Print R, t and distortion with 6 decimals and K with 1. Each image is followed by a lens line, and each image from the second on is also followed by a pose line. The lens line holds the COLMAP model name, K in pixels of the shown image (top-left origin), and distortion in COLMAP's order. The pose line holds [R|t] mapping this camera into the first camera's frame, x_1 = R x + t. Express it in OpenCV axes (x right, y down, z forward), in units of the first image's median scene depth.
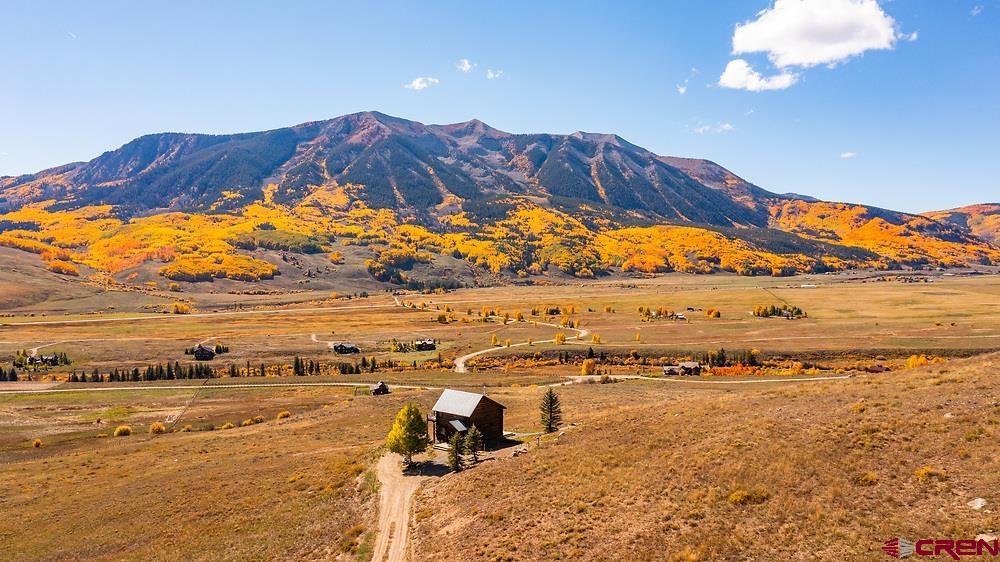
lens RADIAL K [[791.1, 0, 500.0], [0, 791.1, 281.0], [0, 0, 1]] dist [0.005277, 0.001897]
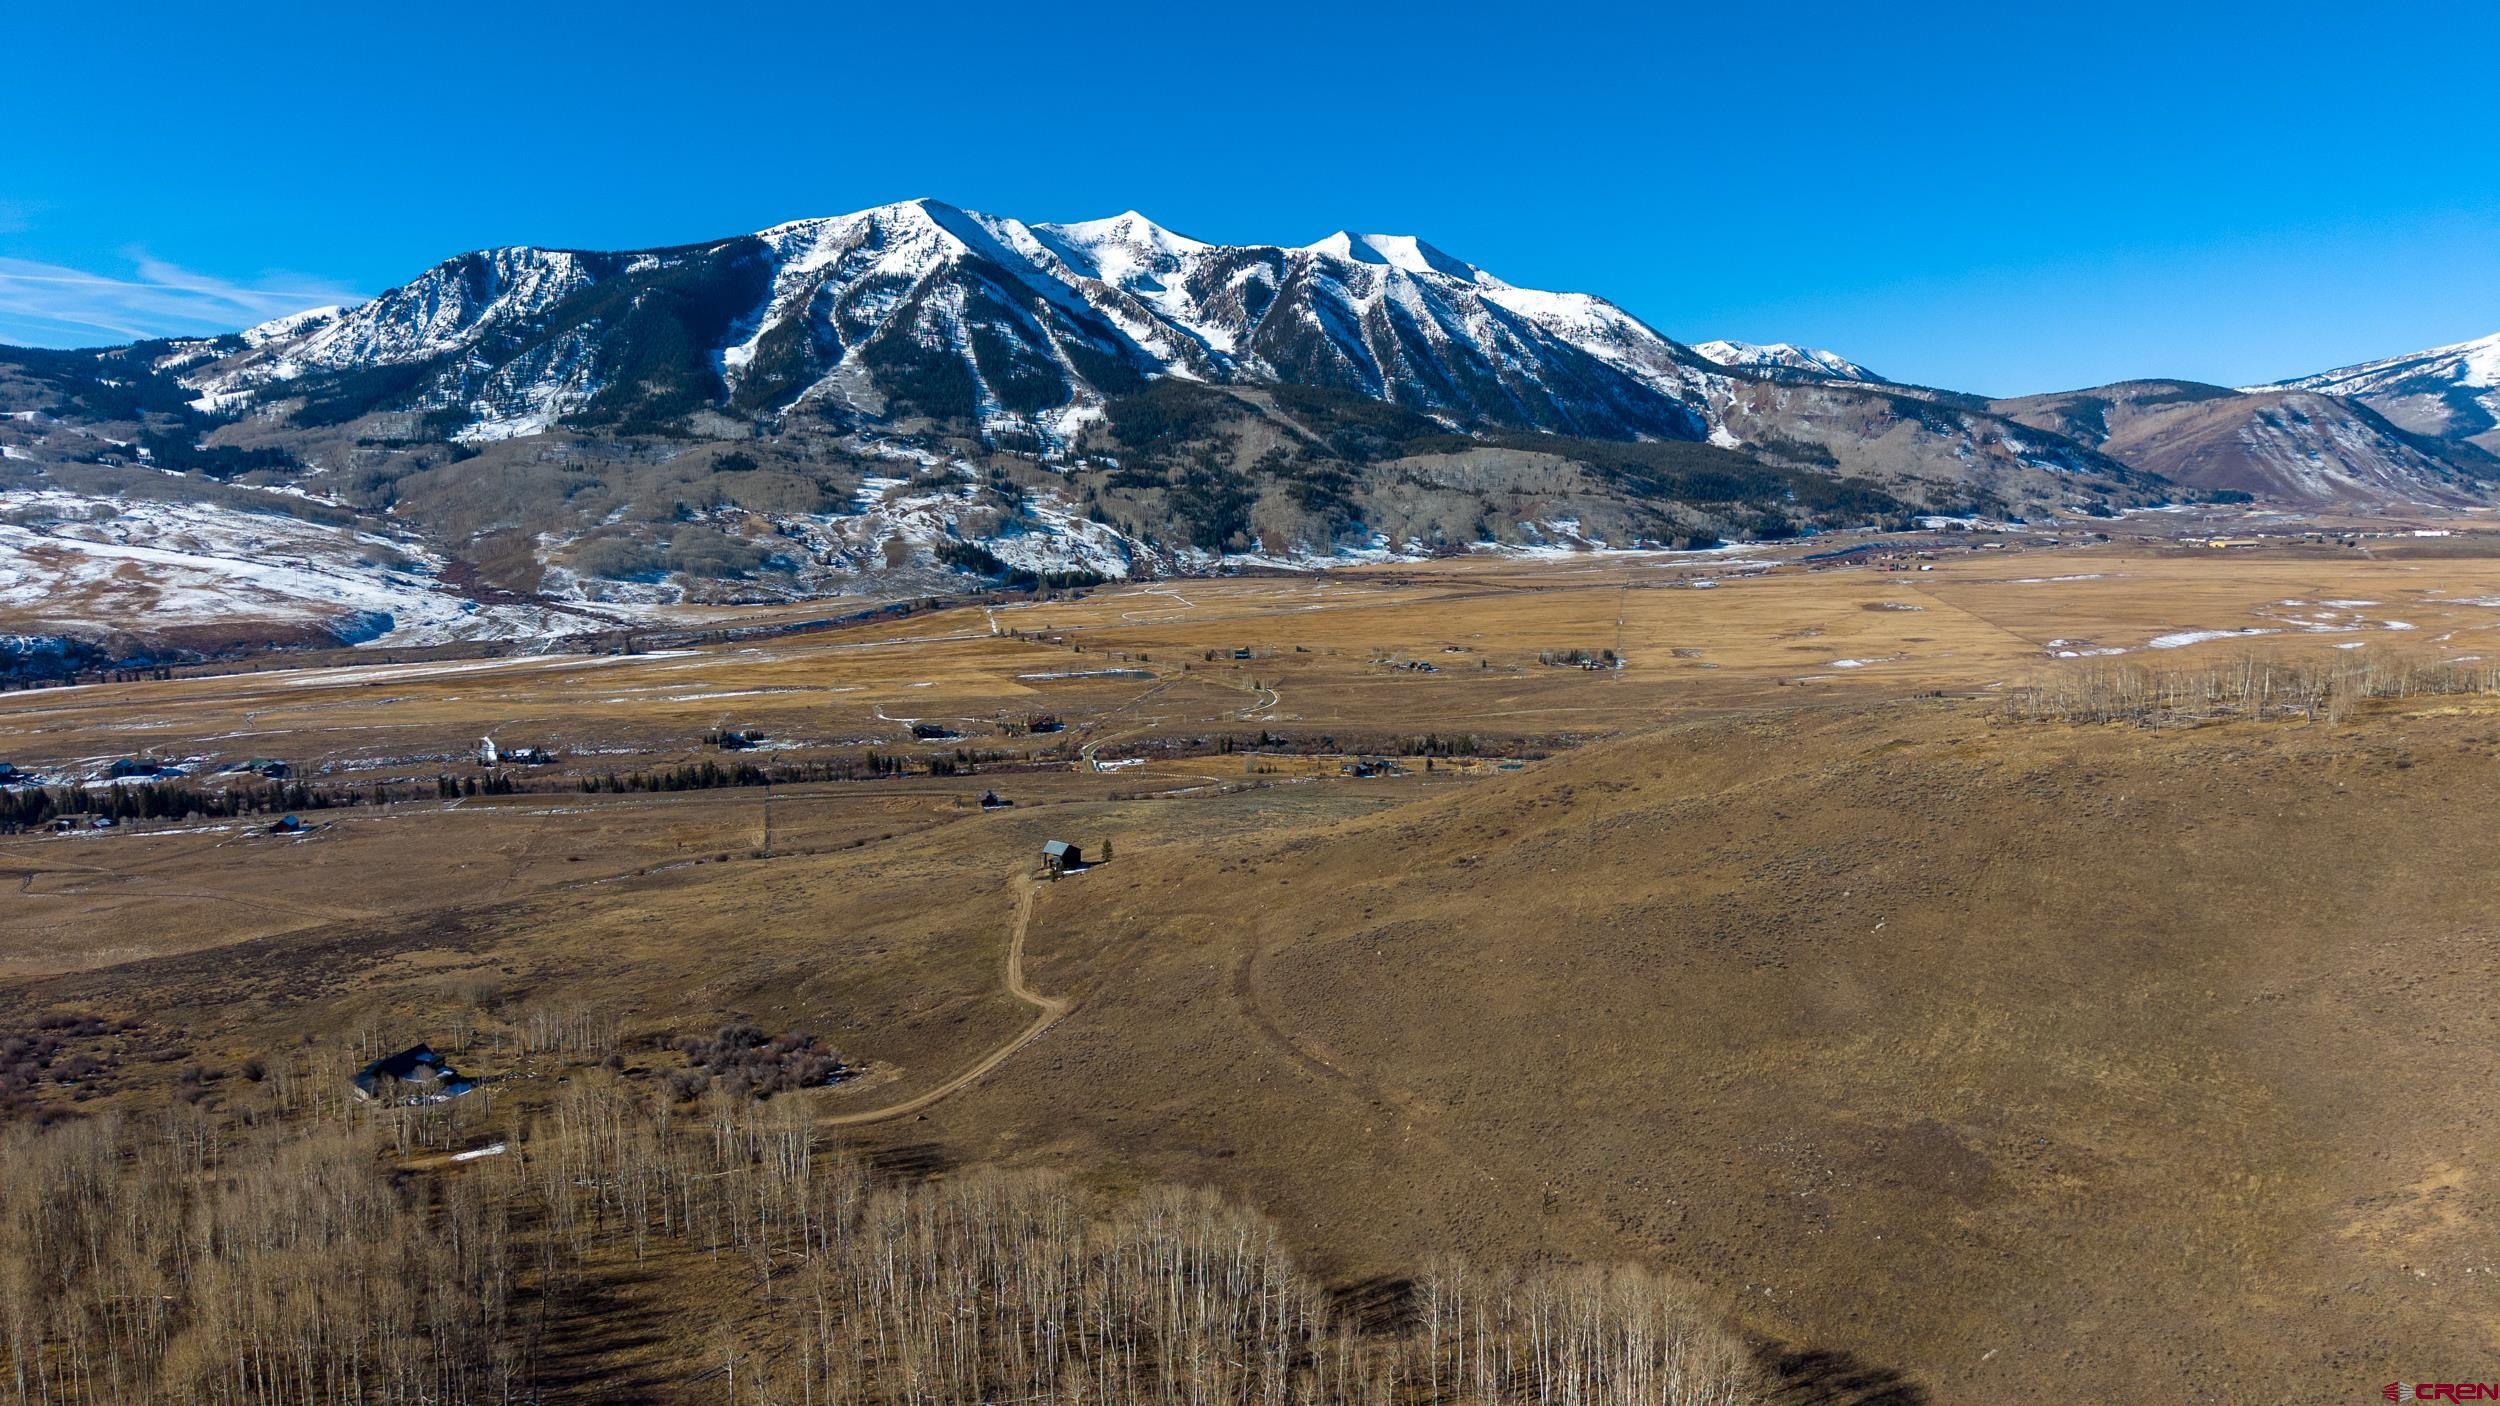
lens RADIAL K [[1665.1, 0, 1248.9], [0, 1665.1, 749.9], [0, 0, 1]] dist [0.085833, -0.133214]
pose [[0.999554, -0.009362, 0.028353, 0.013684], [0.005271, 0.989984, 0.141079, -0.029612], [-0.029390, -0.140867, 0.989592, -0.135930]]
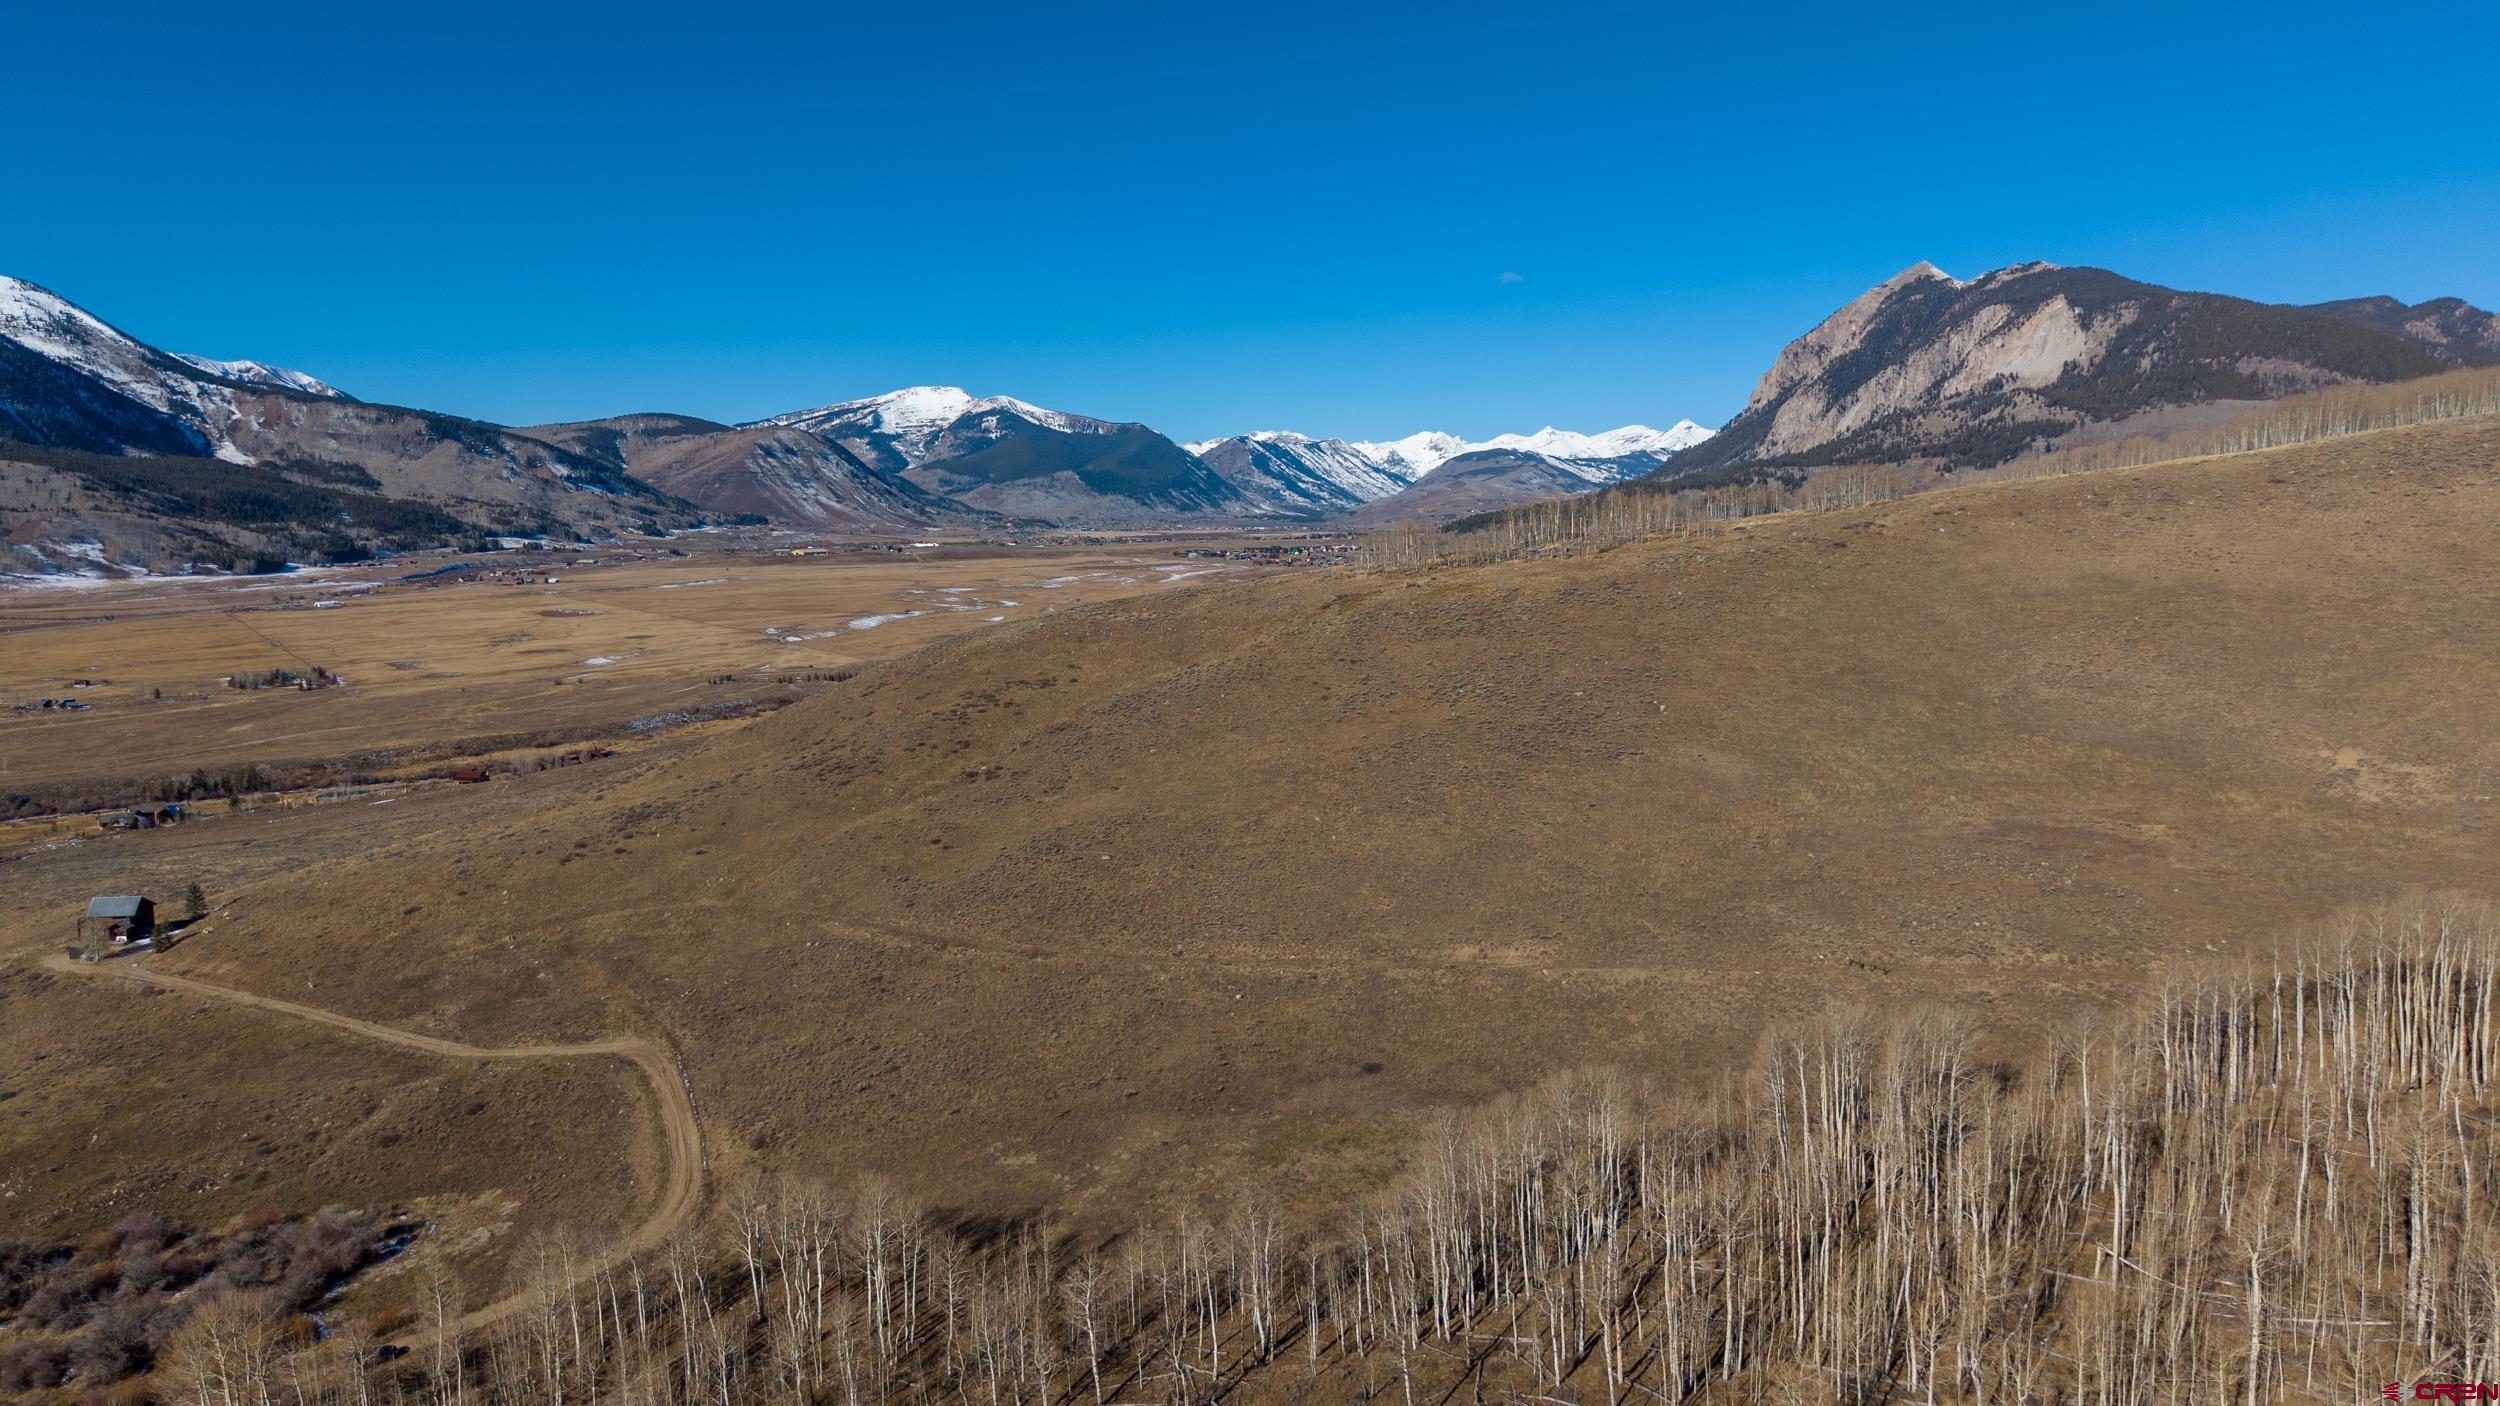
lens RADIAL K [[1676.3, 0, 1287.2], [0, 1676.3, 718.3], [0, 0, 1]] dist [-0.009685, -0.006314]
pose [[0.619468, -0.101748, 0.778400, -0.040589], [0.021540, 0.993395, 0.112709, -0.016986], [-0.784726, -0.053053, 0.617568, -0.087515]]
